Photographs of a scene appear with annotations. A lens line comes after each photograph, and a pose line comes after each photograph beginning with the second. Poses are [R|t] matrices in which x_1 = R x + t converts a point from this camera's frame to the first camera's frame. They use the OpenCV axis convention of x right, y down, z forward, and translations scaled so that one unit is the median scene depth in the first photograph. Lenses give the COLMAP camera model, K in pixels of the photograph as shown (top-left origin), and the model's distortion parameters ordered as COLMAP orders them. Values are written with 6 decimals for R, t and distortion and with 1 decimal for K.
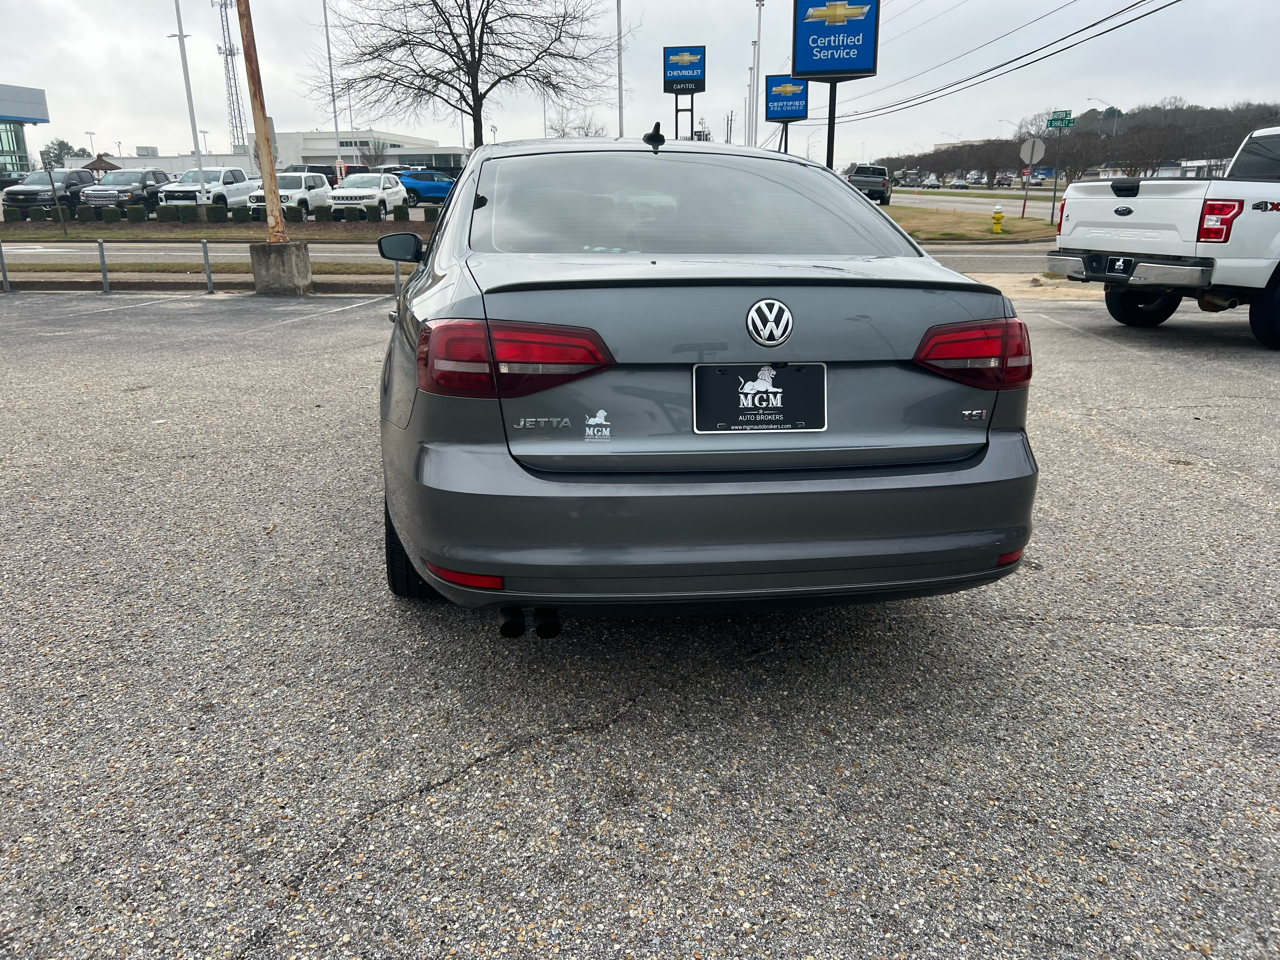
lens RADIAL K [[957.5, 0, 629.3], [0, 957.5, 489.7], [0, 0, 1]] dist [0.045098, -0.044688]
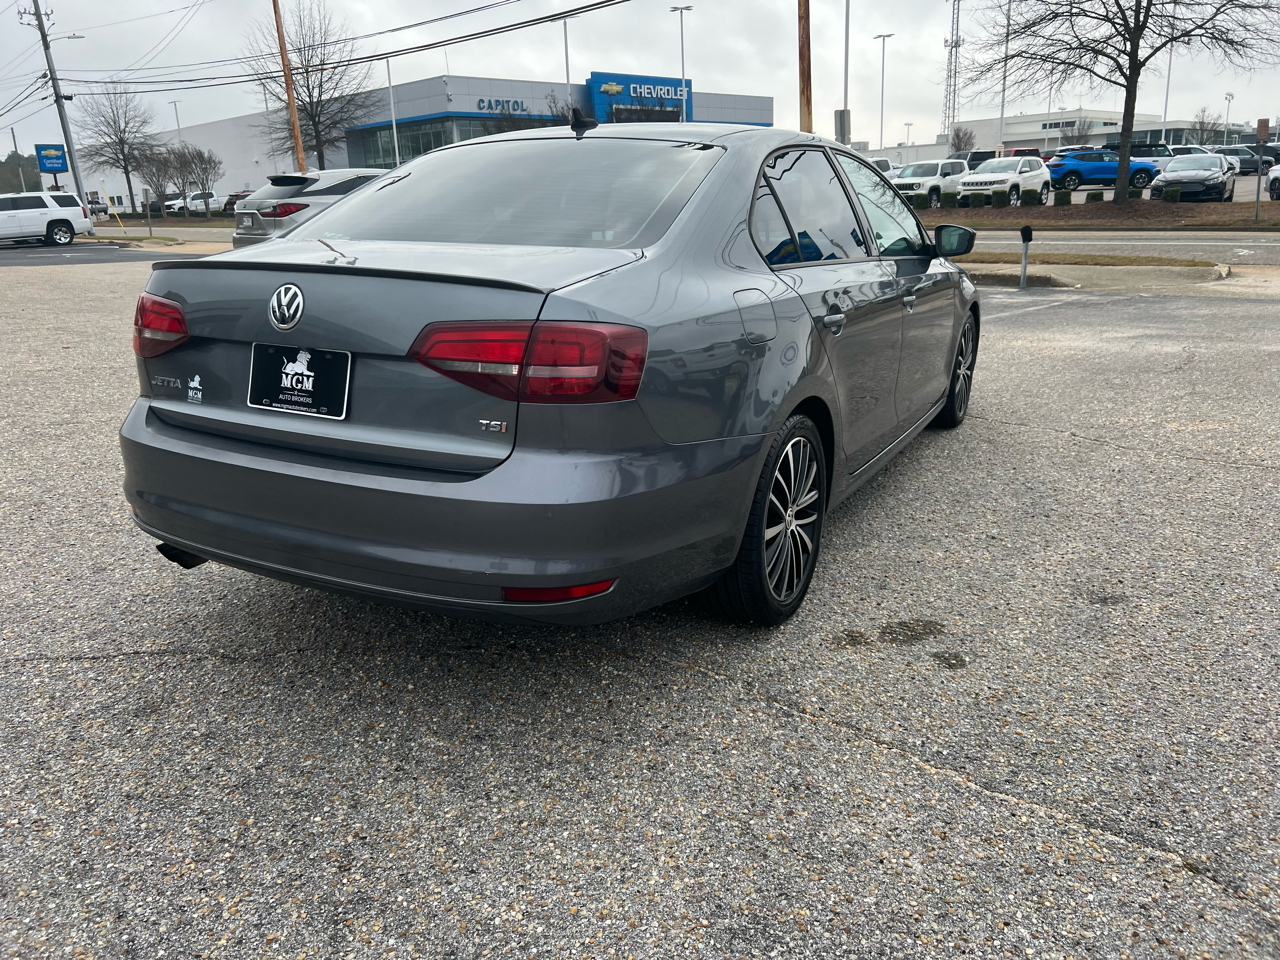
lens RADIAL K [[957.5, 0, 629.1], [0, 957.5, 475.2], [0, 0, 1]] dist [0.045098, -0.044688]
pose [[0.781813, 0.155057, -0.603925, 0.894182], [-0.155918, 0.986431, 0.051421, -0.087478], [0.603703, 0.053961, 0.795381, 0.337631]]
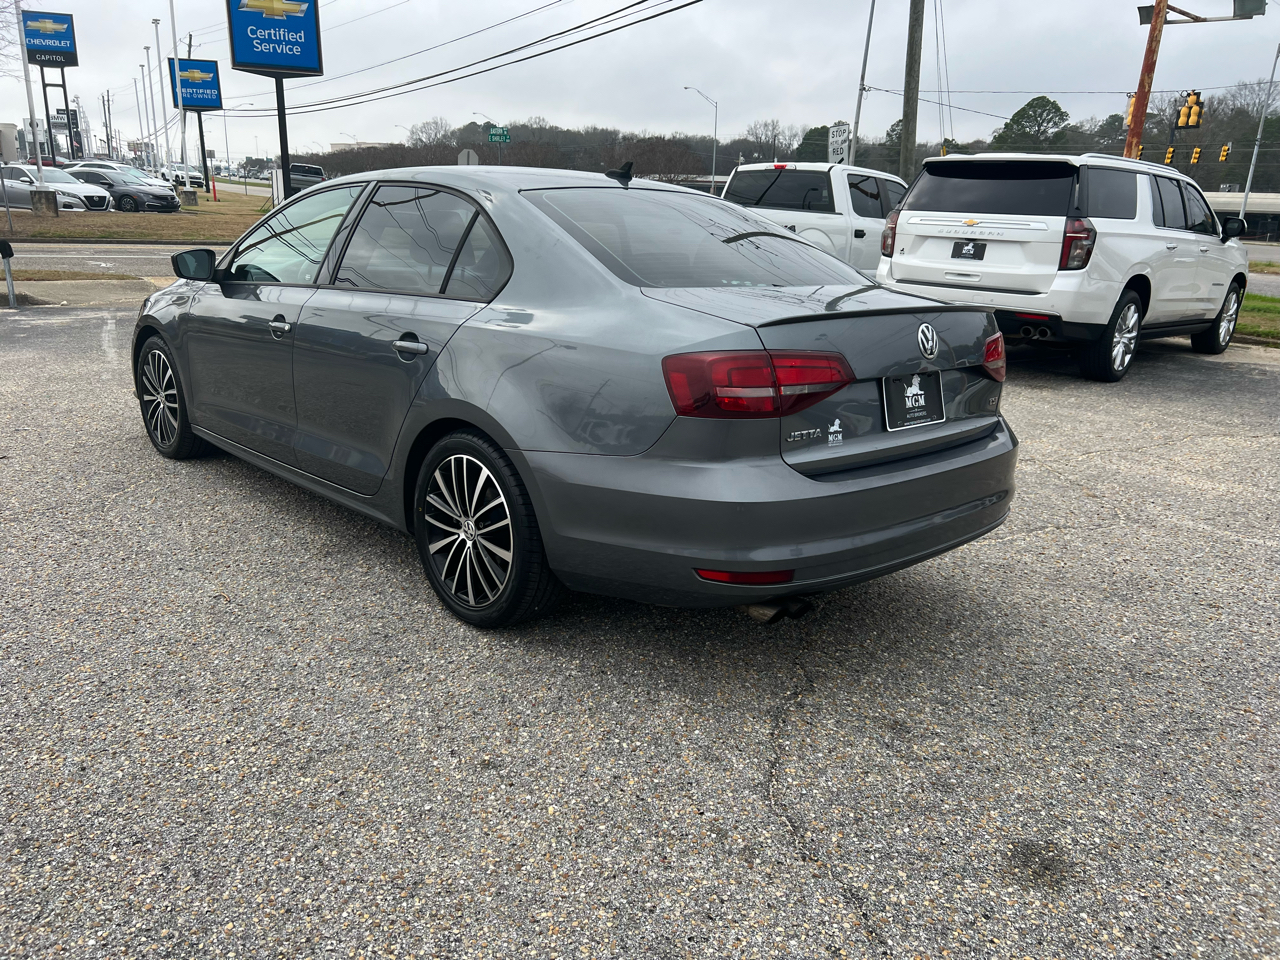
lens RADIAL K [[957.6, 0, 627.2], [0, 957.6, 488.9], [0, 0, 1]] dist [0.046950, -0.048313]
pose [[0.839036, -0.124195, 0.529711, -0.748361], [0.123963, 0.991628, 0.036145, -0.060433], [-0.529766, 0.035337, 0.847407, 0.099134]]
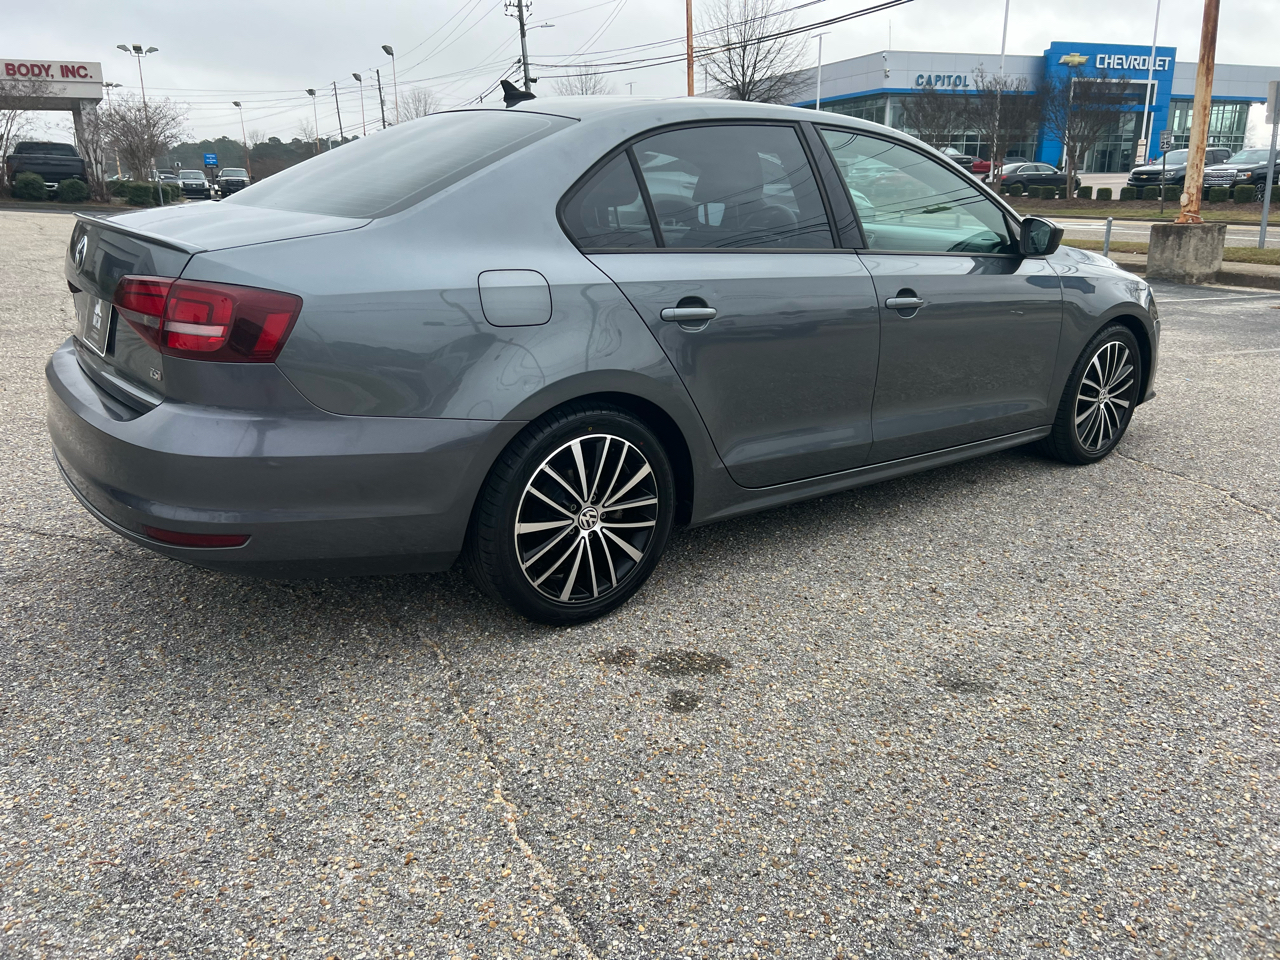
lens RADIAL K [[957.5, 0, 629.6], [0, 957.5, 473.8], [0, 0, 1]] dist [0.045098, -0.044688]
pose [[0.448828, 0.262559, -0.854176, 1.273021], [-0.260539, 0.952782, 0.155969, -0.229888], [0.854794, 0.152543, 0.496042, 0.844783]]
